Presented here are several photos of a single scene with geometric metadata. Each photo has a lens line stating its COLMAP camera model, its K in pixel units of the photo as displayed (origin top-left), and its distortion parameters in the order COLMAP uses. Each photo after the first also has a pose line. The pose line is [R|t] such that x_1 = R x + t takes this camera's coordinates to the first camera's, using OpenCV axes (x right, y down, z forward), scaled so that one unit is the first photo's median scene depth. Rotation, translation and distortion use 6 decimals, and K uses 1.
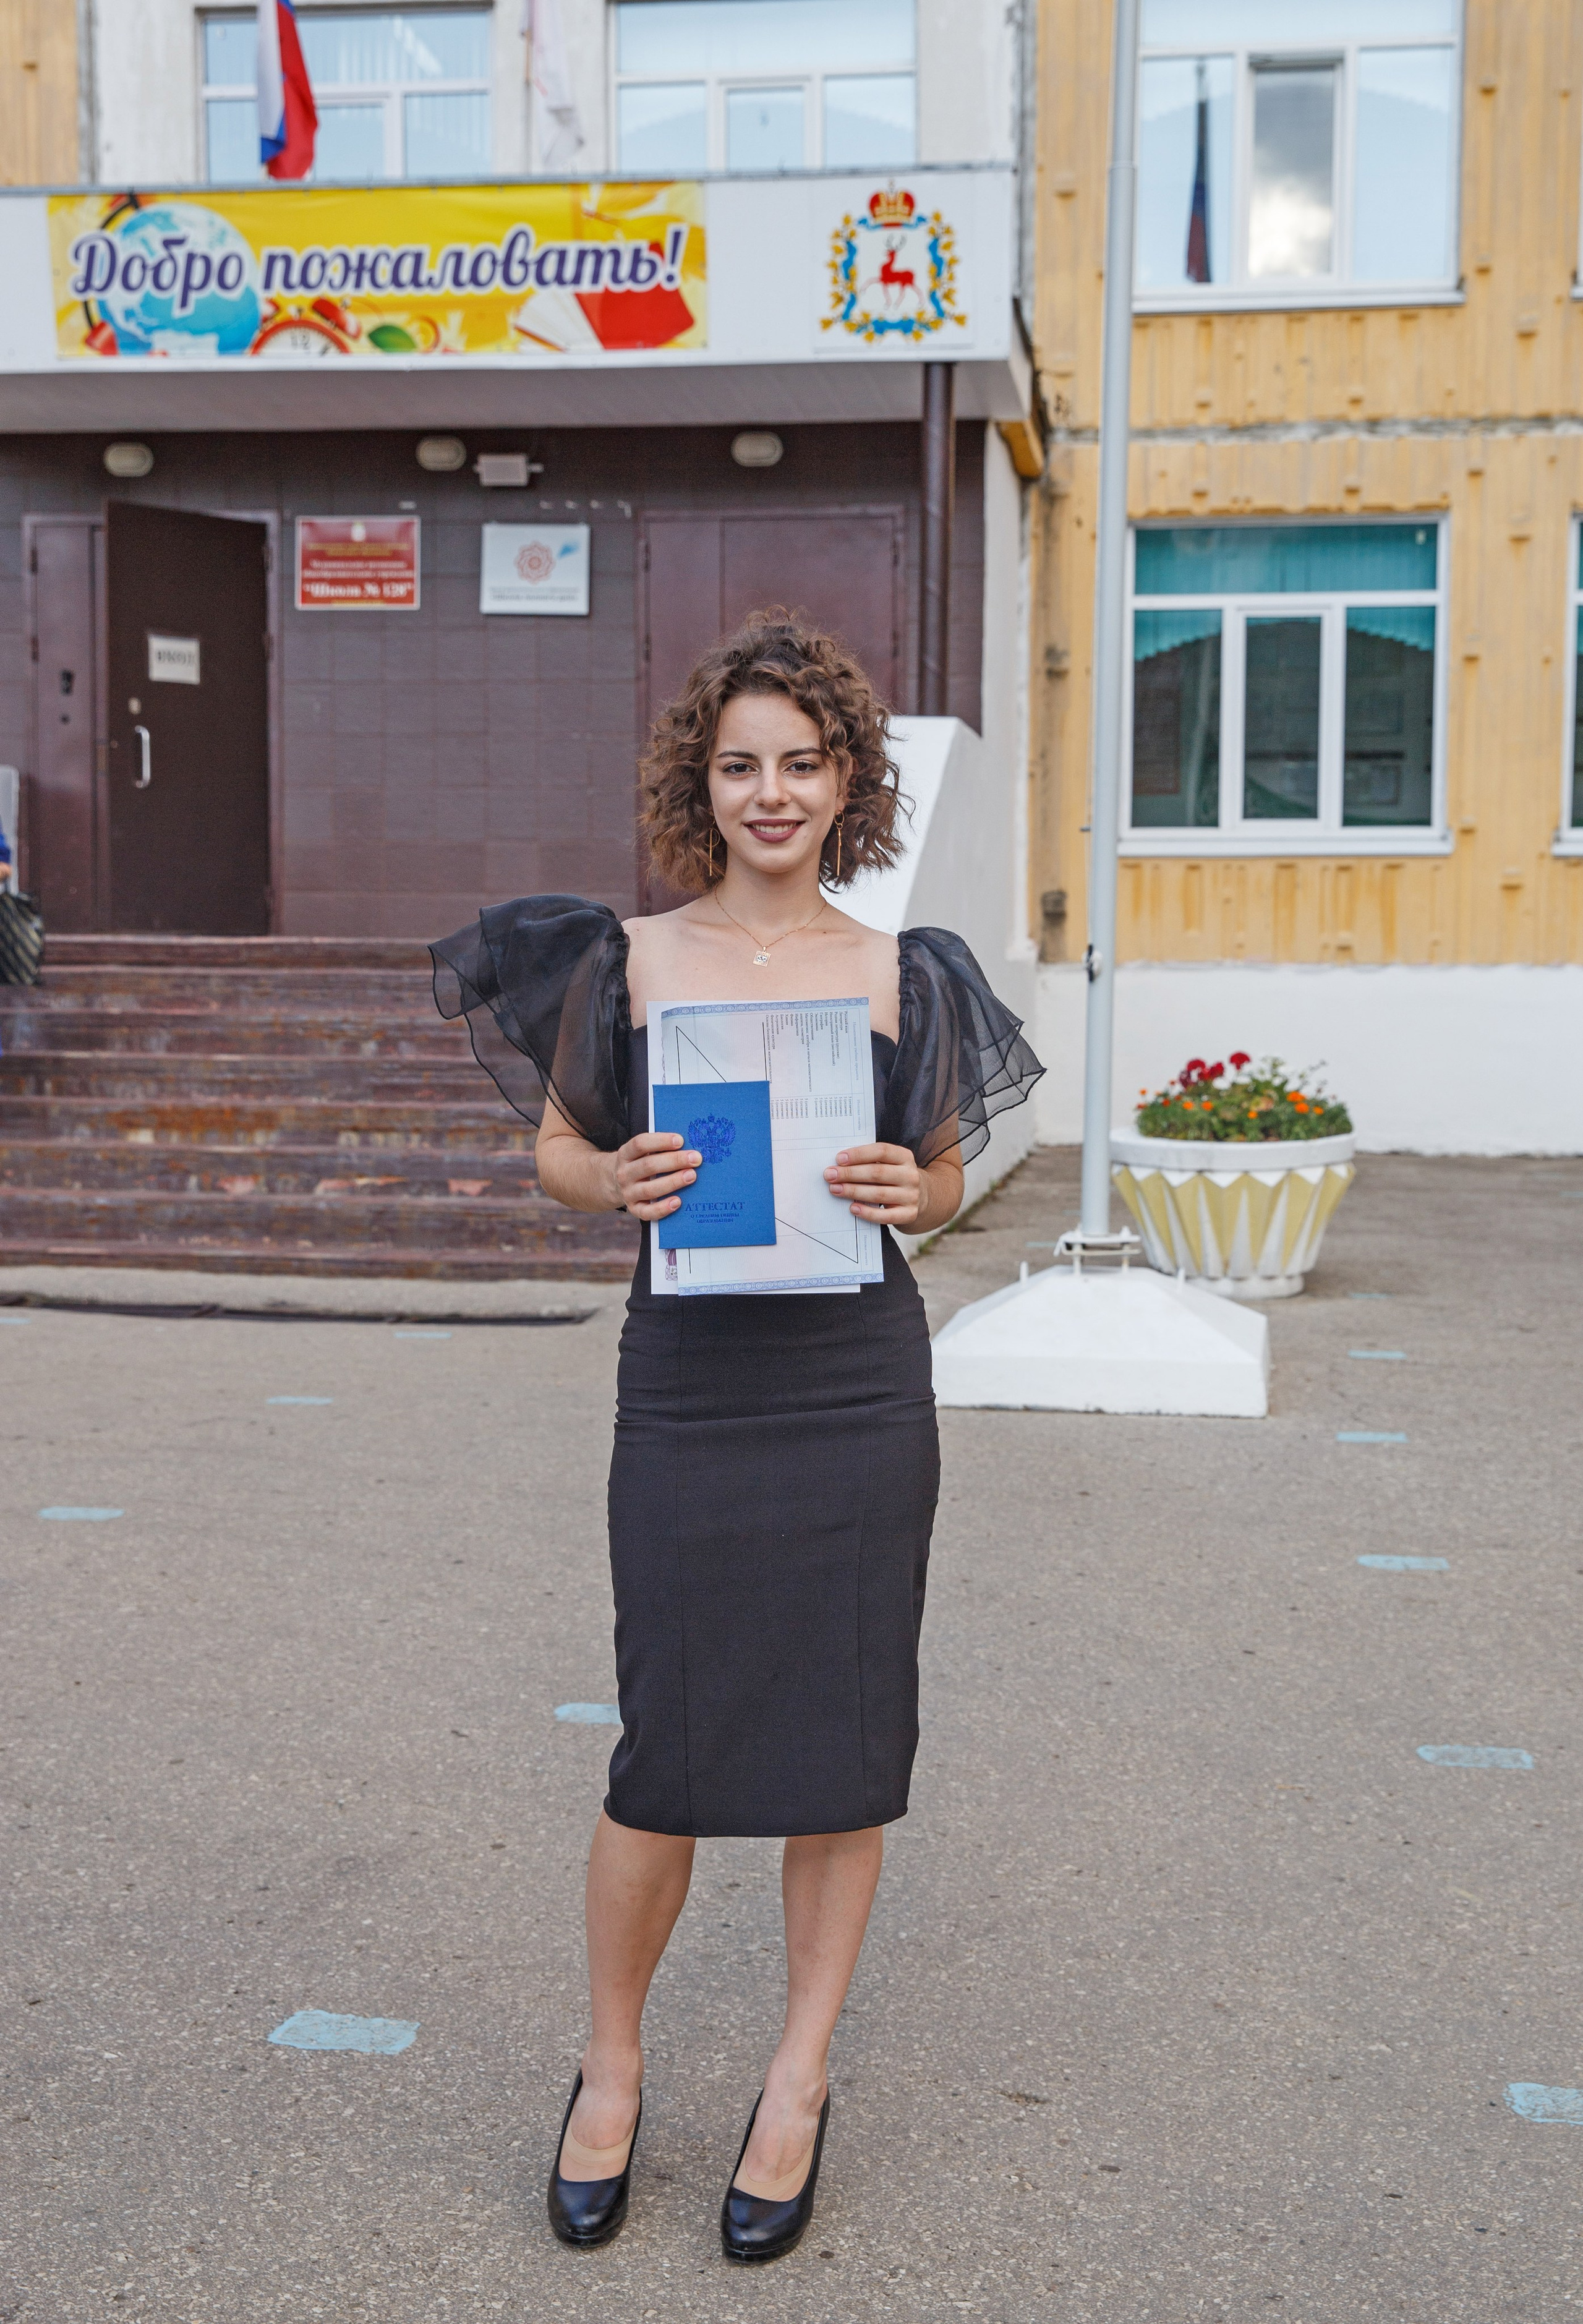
lens RADIAL K [[2915.5, 0, 822.3], [0, 2915.5, 1143.2], [0, 0, 1]] dist [0.029059, 0.127523]
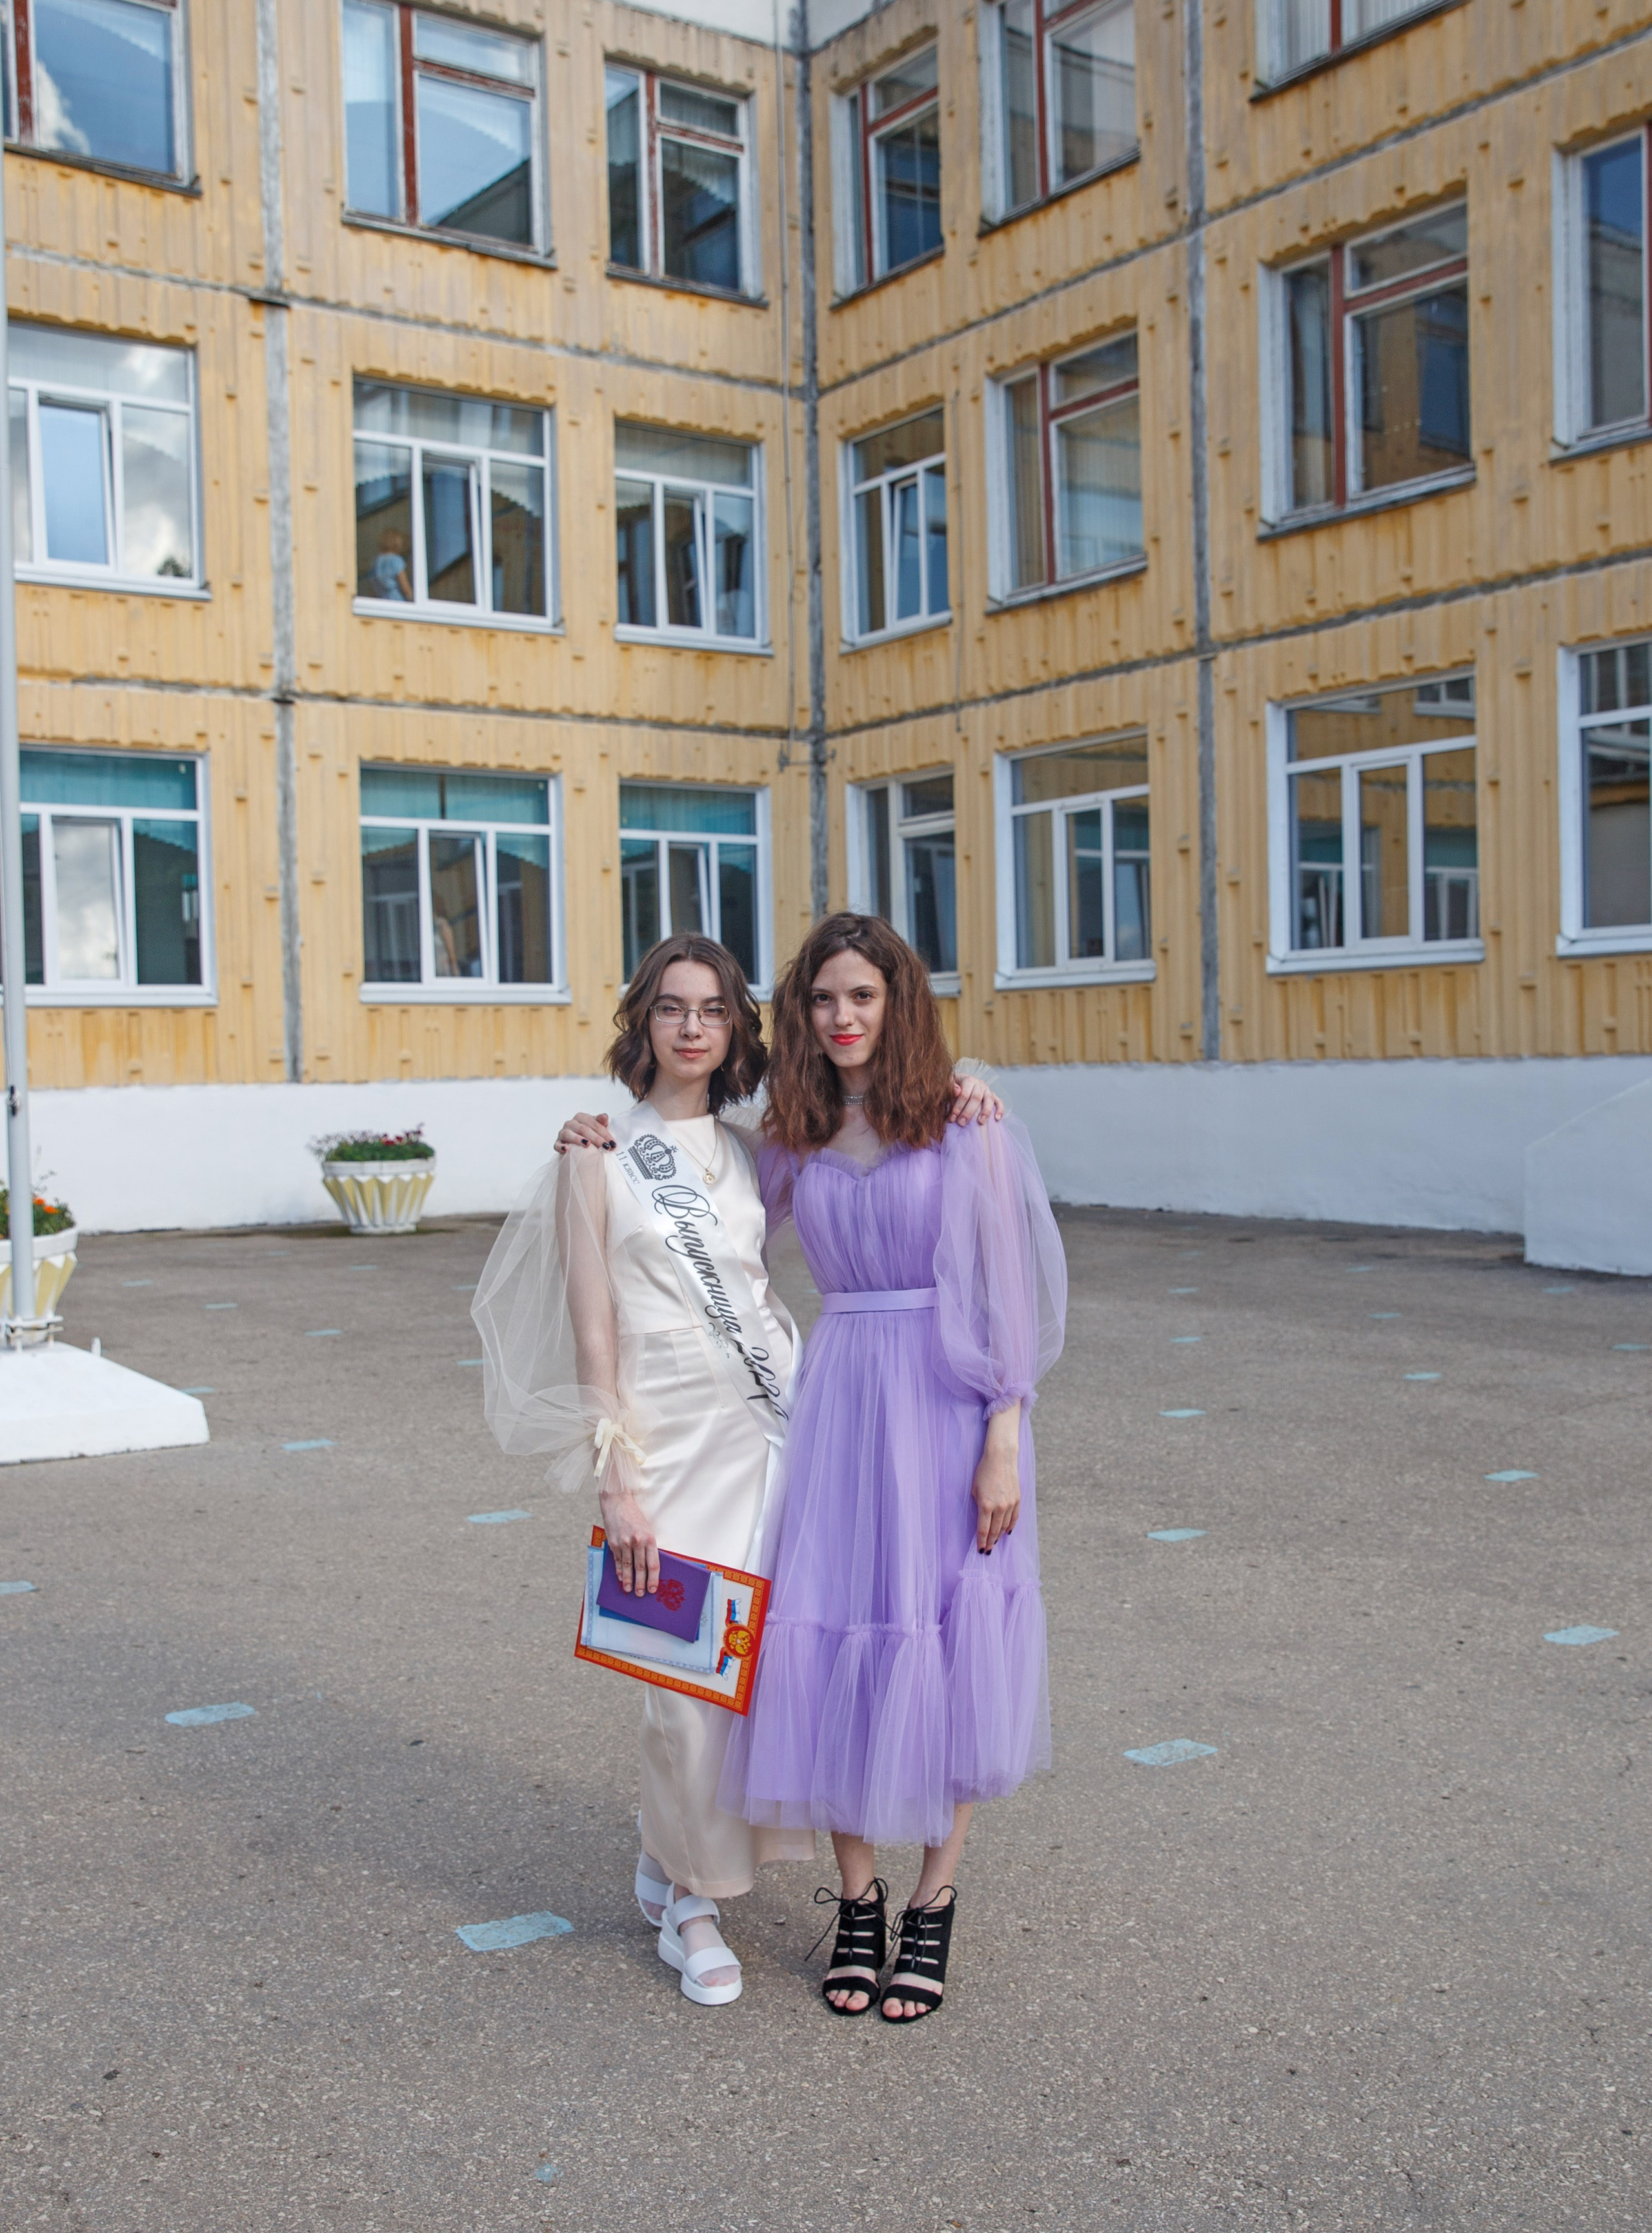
lens RADIAL K [[2243.8, 0, 874.9], [0, 2243.8, 1220.9], [0, 0, 1]] dist [-0.096212, 0.096252]
pose [[0.711949, -0.068164, 0.698915, -0.181562], [0.066336, 0.997355, 0.029698, -0.008392], [-0.699091, 0.025219, 0.714587, 0.041839]]
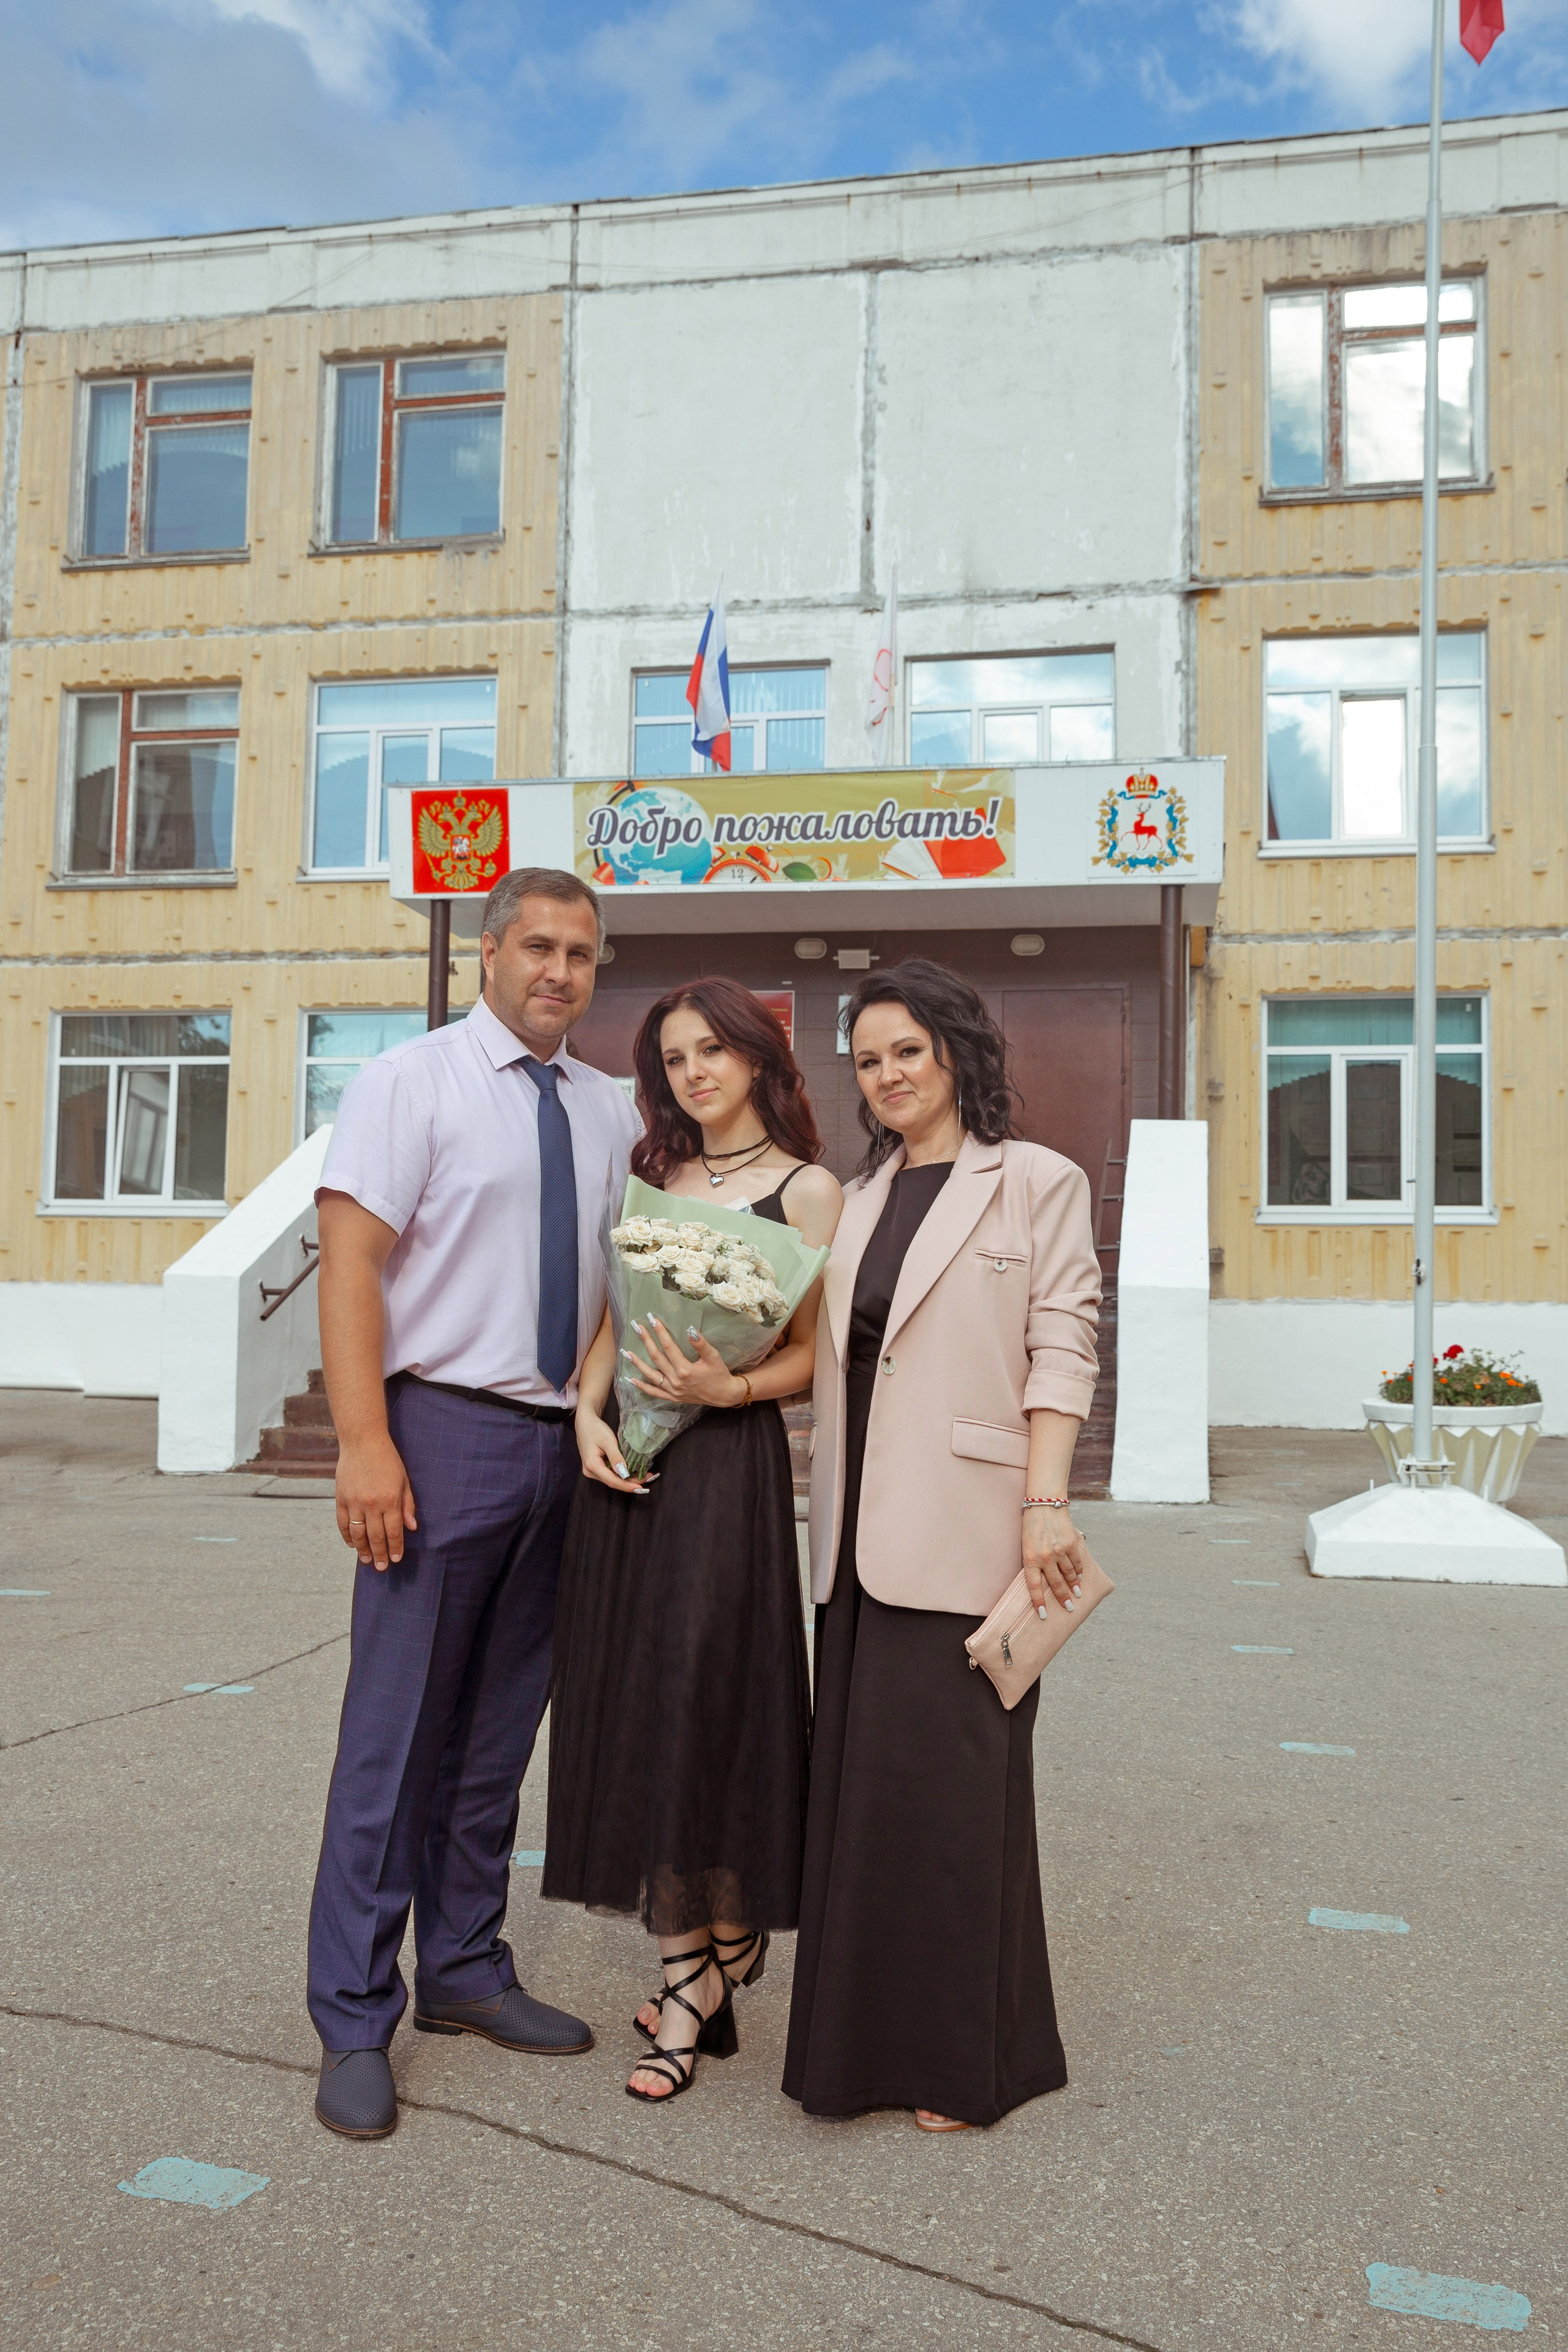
lens RADIAL K [[2066.4, 0, 777.3], [0, 2066.4, 1195.1], [0, 0, 1]] dist [-0.039803, 0.080945]
pose [[0.998517, 0.006049, -0.054096, -0.101220], [-0.012603, 0.992492, -0.121658, 0.017205], [0.052954, 0.122160, 0.991097, -0.024051]]
